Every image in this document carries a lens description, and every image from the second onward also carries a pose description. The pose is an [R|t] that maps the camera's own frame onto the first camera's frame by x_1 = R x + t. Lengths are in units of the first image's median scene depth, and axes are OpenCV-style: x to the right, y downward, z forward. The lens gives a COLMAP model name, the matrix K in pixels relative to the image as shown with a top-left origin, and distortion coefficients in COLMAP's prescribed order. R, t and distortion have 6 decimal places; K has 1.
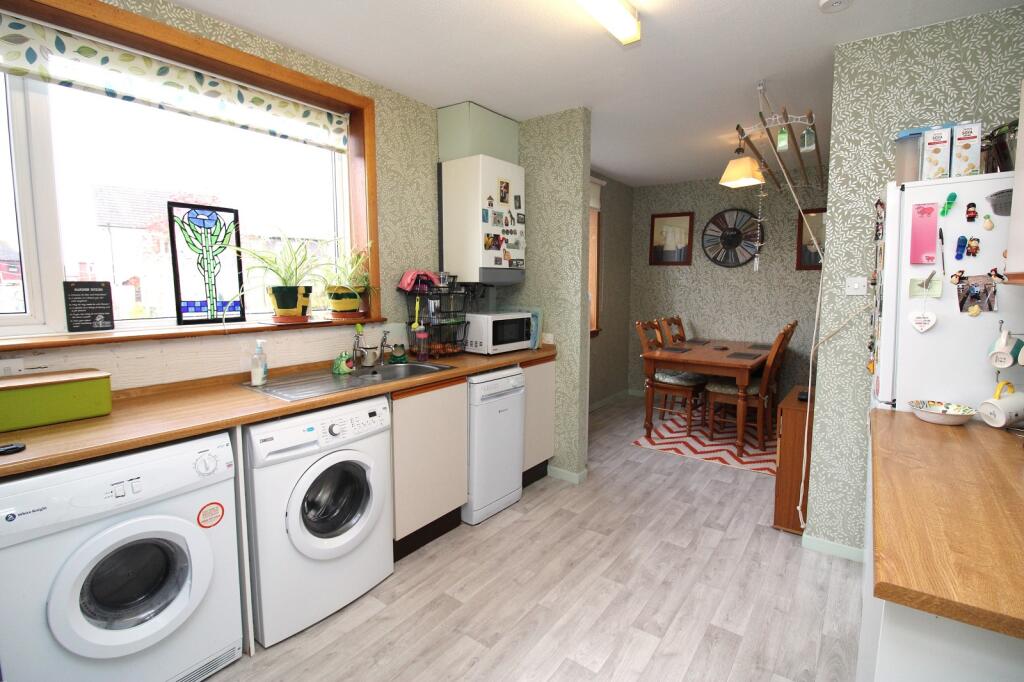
lens RADIAL K [[490.9, 0, 513.3], [0, 490.9, 333.2], [0, 0, 1]] dist [-0.032829, -0.000418]
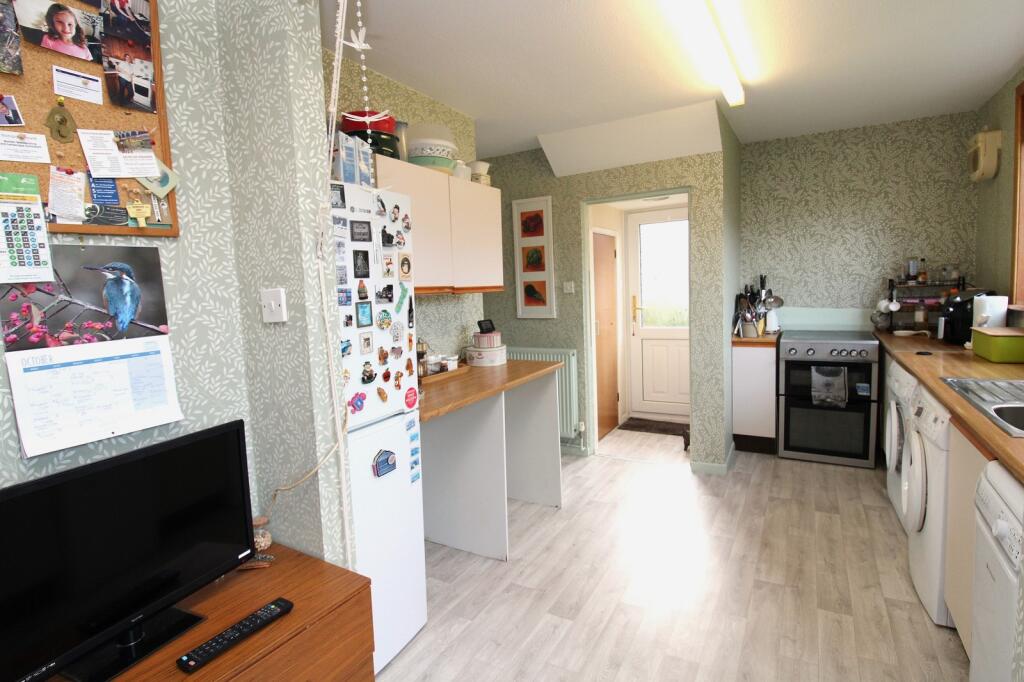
lens RADIAL K [[490.9, 0, 513.3], [0, 490.9, 333.2], [0, 0, 1]] dist [-0.032829, -0.000418]
pose [[-0.993571, 0.045805, -0.103528, 0.627827], [0.024757, 0.980268, 0.196117, -0.201007], [0.110468, 0.192294, -0.975100, 1.913634]]
